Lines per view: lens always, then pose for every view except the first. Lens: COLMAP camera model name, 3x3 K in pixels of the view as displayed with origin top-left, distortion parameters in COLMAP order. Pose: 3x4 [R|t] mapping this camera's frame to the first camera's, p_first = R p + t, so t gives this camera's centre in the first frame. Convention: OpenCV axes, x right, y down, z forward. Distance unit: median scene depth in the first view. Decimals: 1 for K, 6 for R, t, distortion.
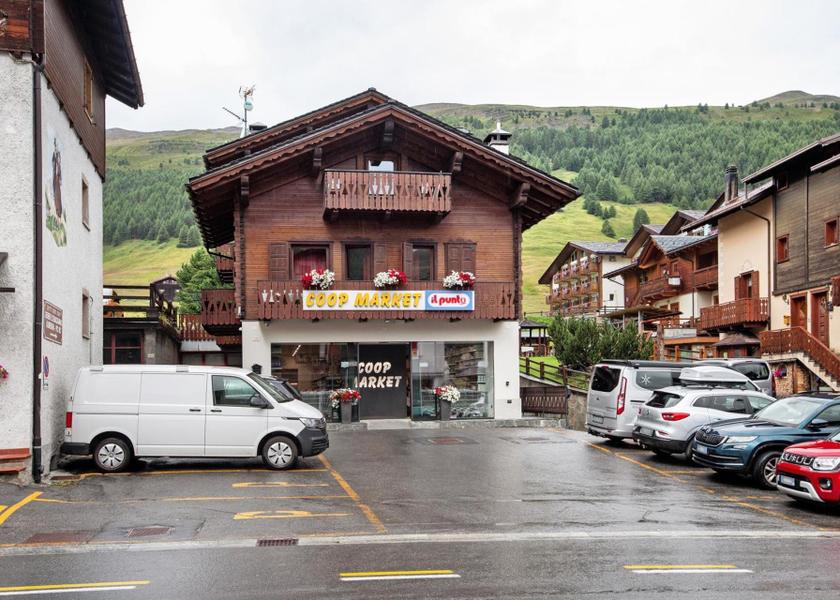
lens RADIAL K [[683.1, 0, 420.0], [0, 683.1, 300.0], [0, 0, 1]] dist [-0.002163, 0.003986]
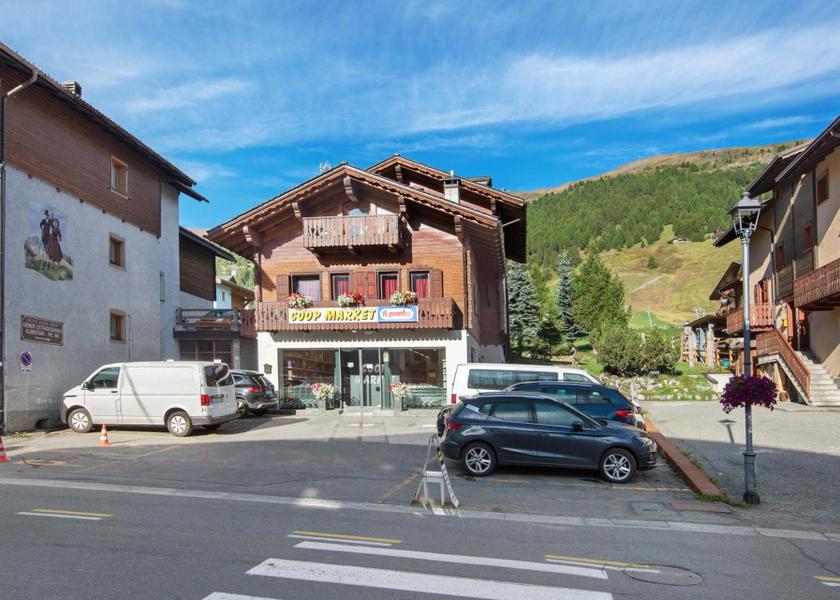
lens RADIAL K [[532.4, 0, 420.0], [0, 532.4, 300.0], [0, 0, 1]] dist [-0.002801, -0.000187]
pose [[0.934977, -0.030973, -0.353354, 0.373272], [0.016766, 0.998926, -0.043197, 0.015156], [0.354312, 0.034464, 0.934492, 0.093394]]
